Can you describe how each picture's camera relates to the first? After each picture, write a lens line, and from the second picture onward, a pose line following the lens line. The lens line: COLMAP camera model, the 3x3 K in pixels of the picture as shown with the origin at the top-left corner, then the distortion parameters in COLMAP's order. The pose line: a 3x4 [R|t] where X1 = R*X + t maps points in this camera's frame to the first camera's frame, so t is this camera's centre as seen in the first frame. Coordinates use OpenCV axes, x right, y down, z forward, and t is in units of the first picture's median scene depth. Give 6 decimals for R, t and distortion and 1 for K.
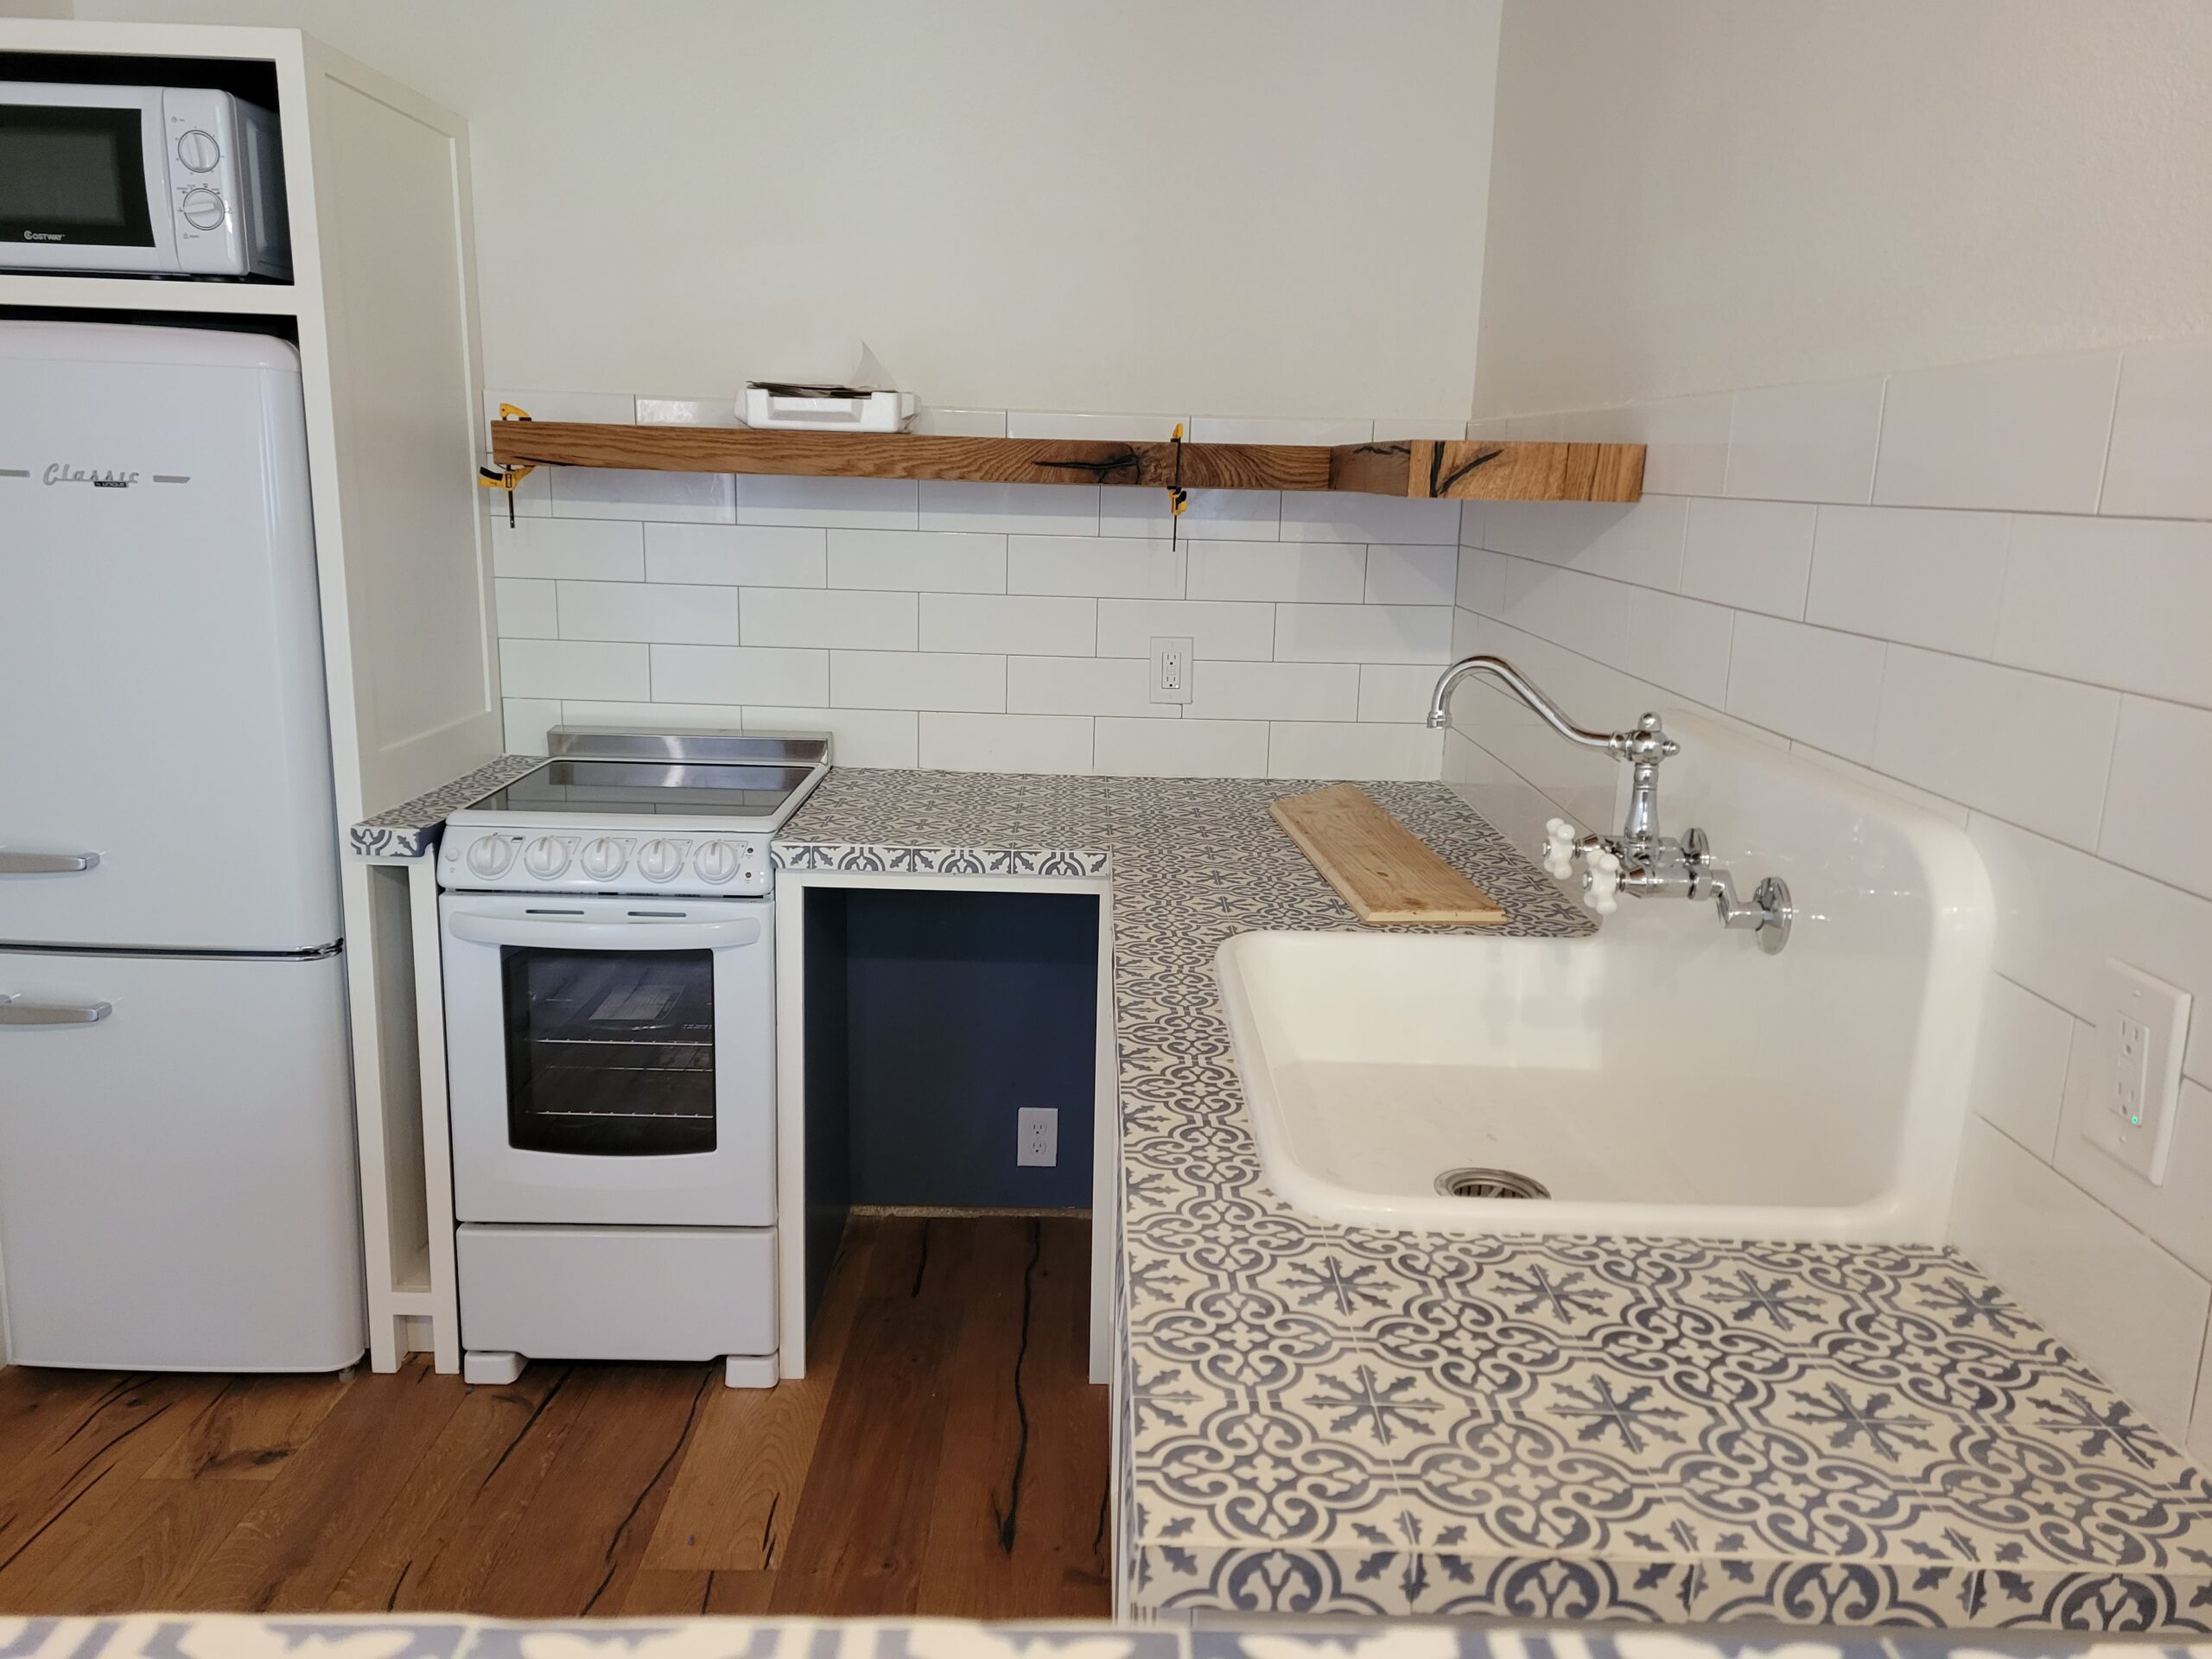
lens RADIAL K [[1651.1, 0, 1106.0], [0, 1651.1, 829.5], [0, 0, 1]] dist [0.002522, 0.000401]
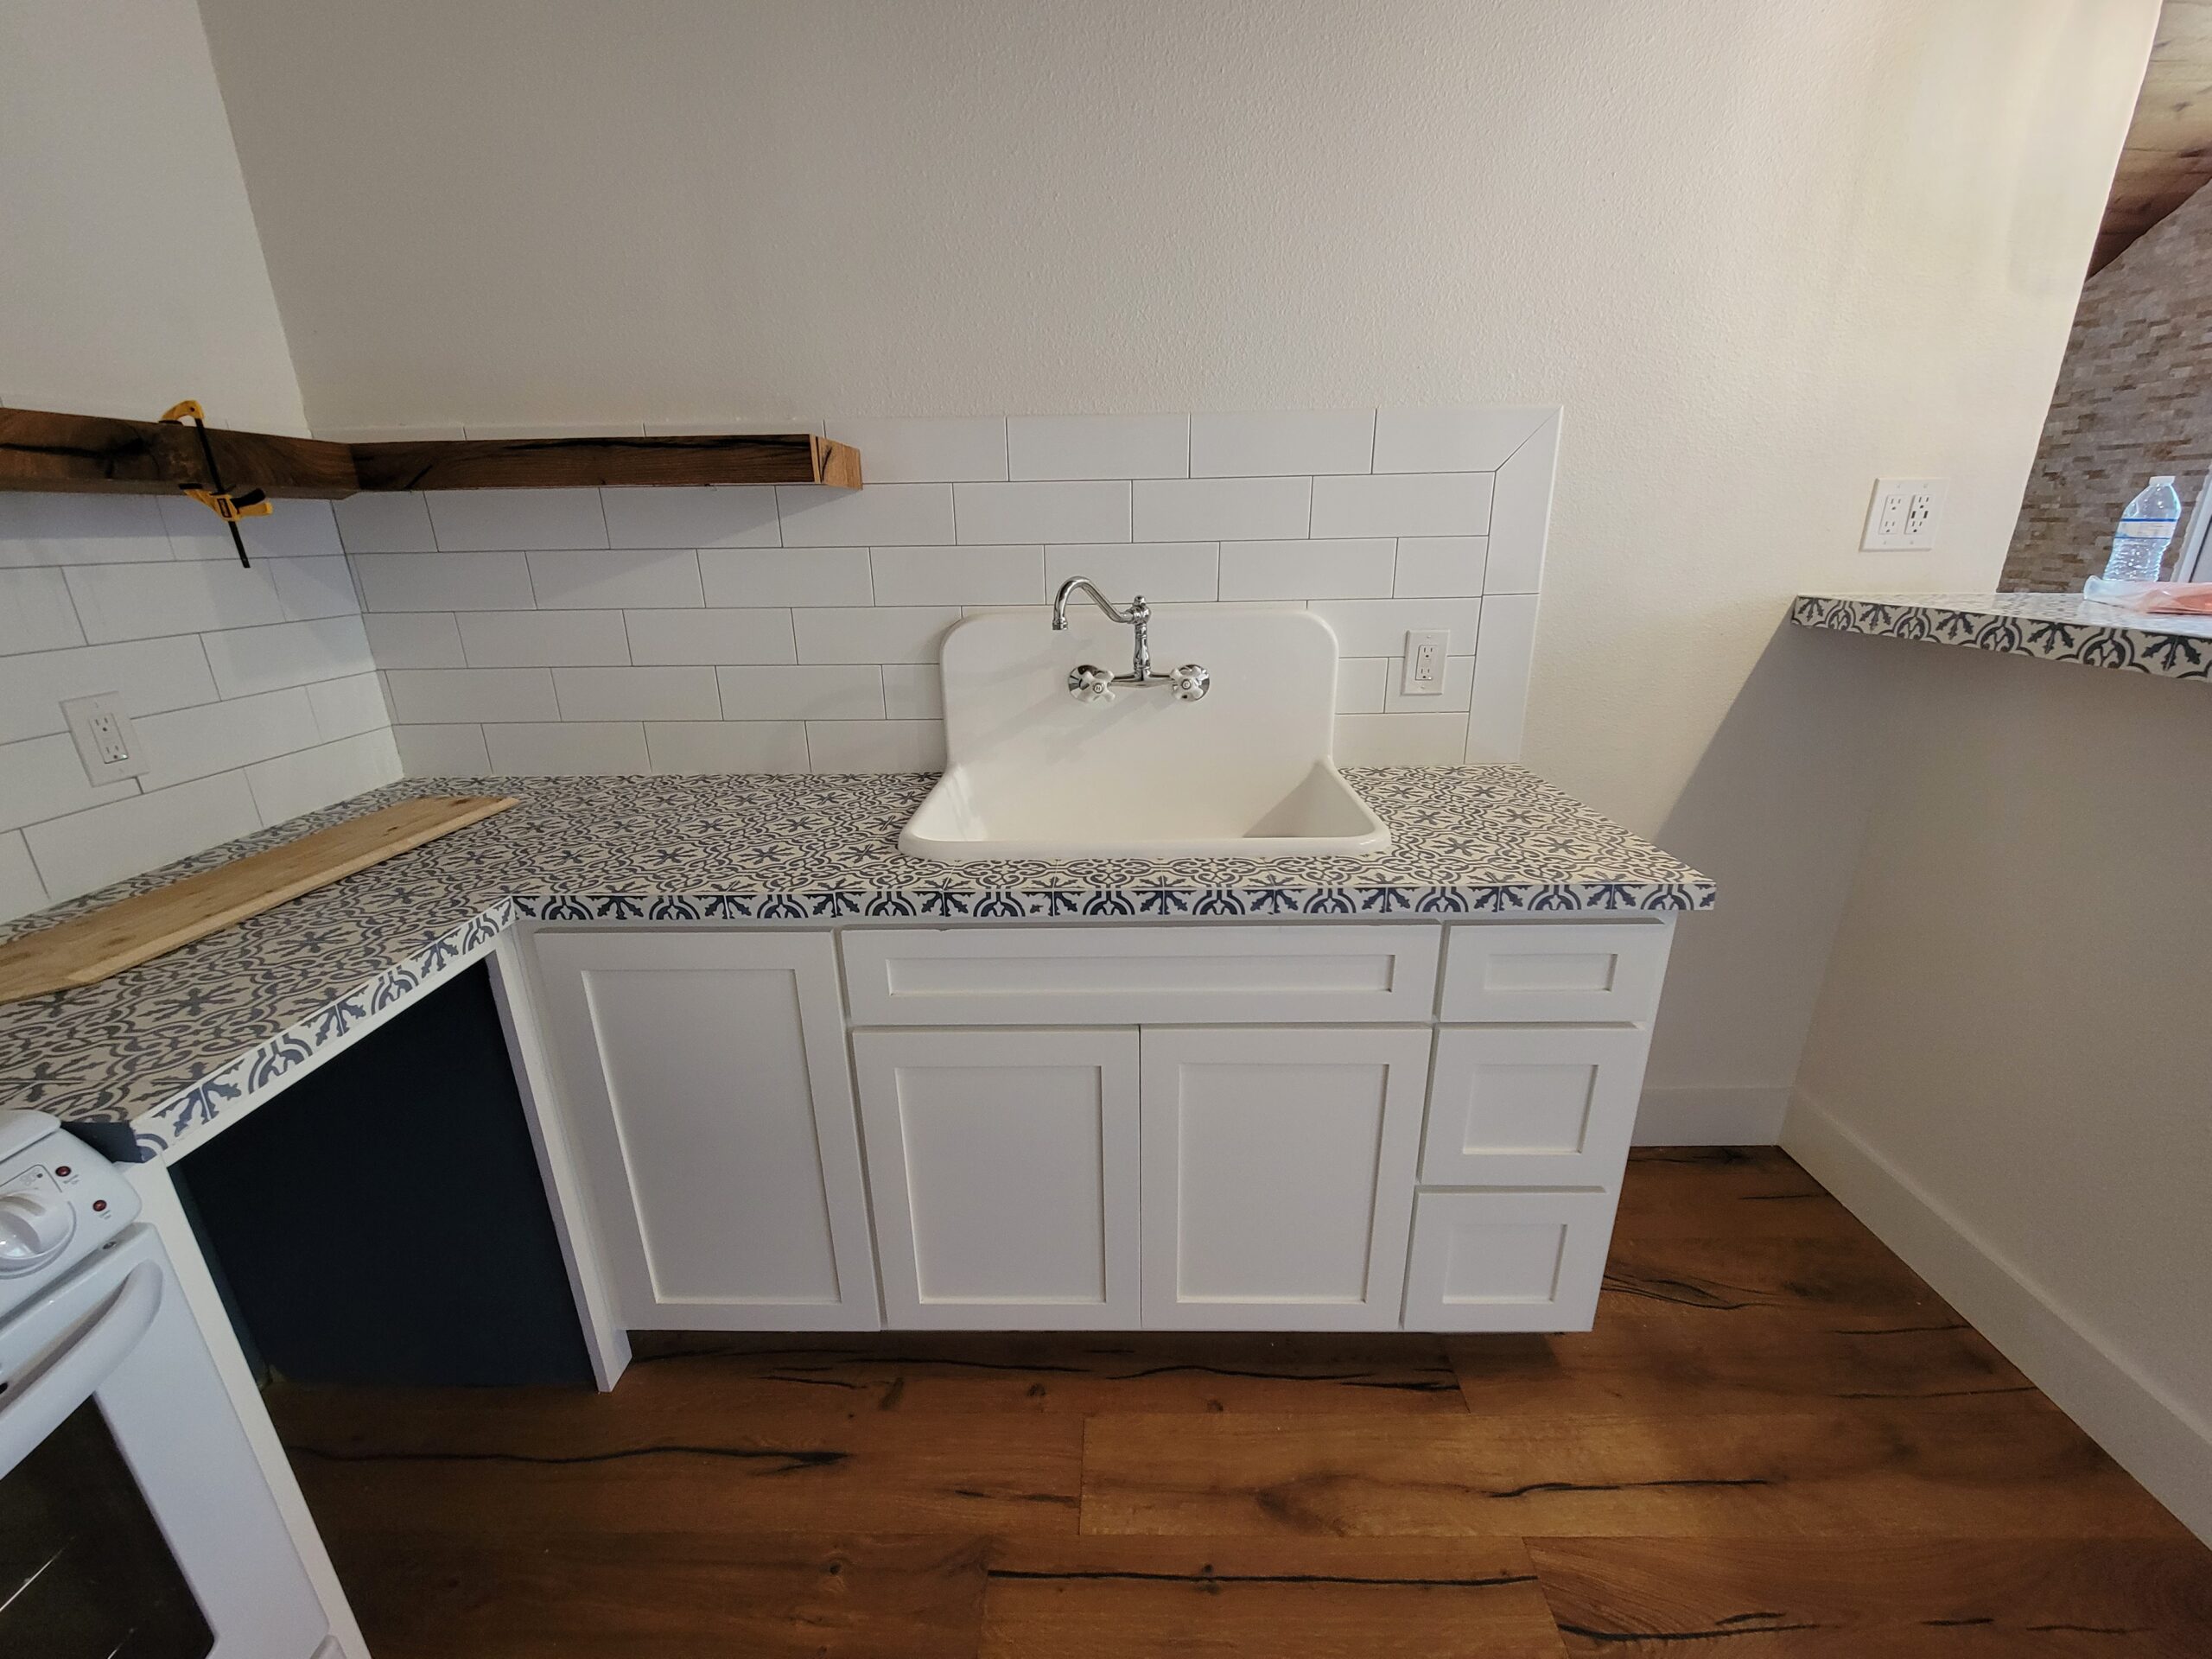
lens RADIAL K [[903.3, 0, 1102.4], [0, 903.3, 833.7], [0, 0, 1]] dist [0.002036, -0.003240]
pose [[0.023645, -0.345805, 0.938008, -0.447891], [0.230840, 0.914804, 0.331432, -0.107856], [-0.972704, 0.208693, 0.101456, 0.623826]]
